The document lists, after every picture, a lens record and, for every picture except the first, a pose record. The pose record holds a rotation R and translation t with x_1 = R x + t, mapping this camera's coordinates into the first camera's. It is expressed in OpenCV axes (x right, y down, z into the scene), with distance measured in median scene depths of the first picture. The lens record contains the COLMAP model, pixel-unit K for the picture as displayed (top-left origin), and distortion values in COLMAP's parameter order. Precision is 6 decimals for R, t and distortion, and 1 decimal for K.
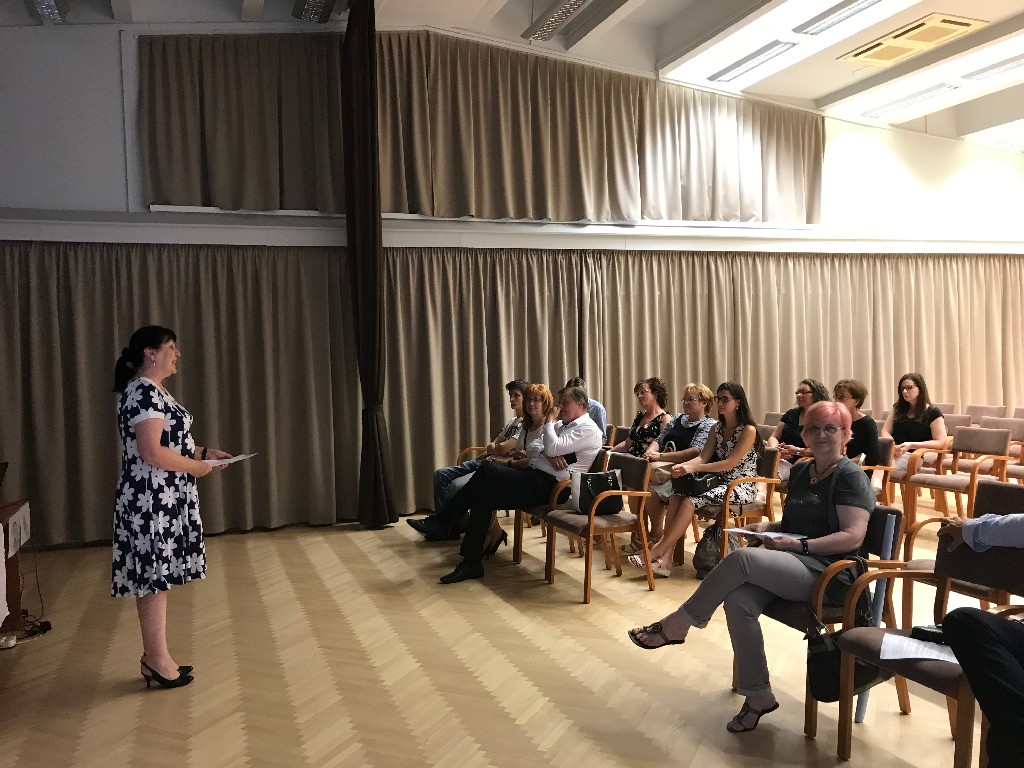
lens RADIAL K [[847.1, 0, 502.3], [0, 847.1, 378.5], [0, 0, 1]] dist [0.017253, -0.013061]
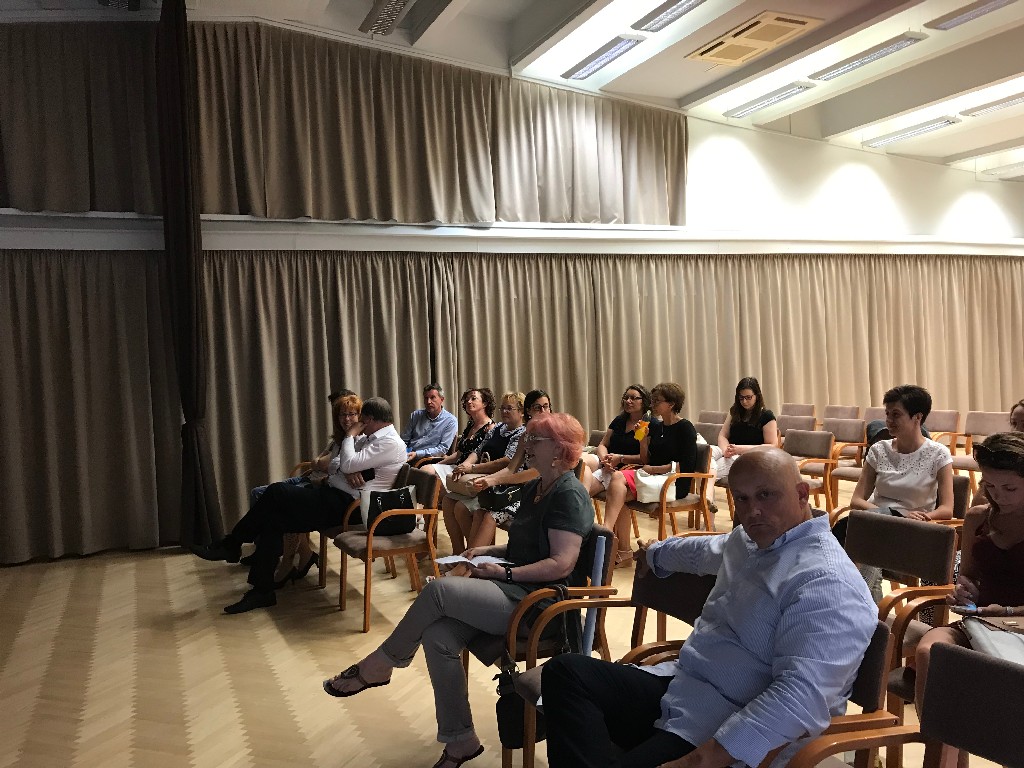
lens RADIAL K [[847.1, 0, 514.4], [0, 847.1, 379.7], [0, 0, 1]] dist [0.017253, -0.013061]
pose [[0.997106, -0.017678, 0.073946, 0.132066], [0.017795, 0.999841, -0.000921, -0.005370], [-0.073918, 0.002234, 0.997262, 0.037981]]
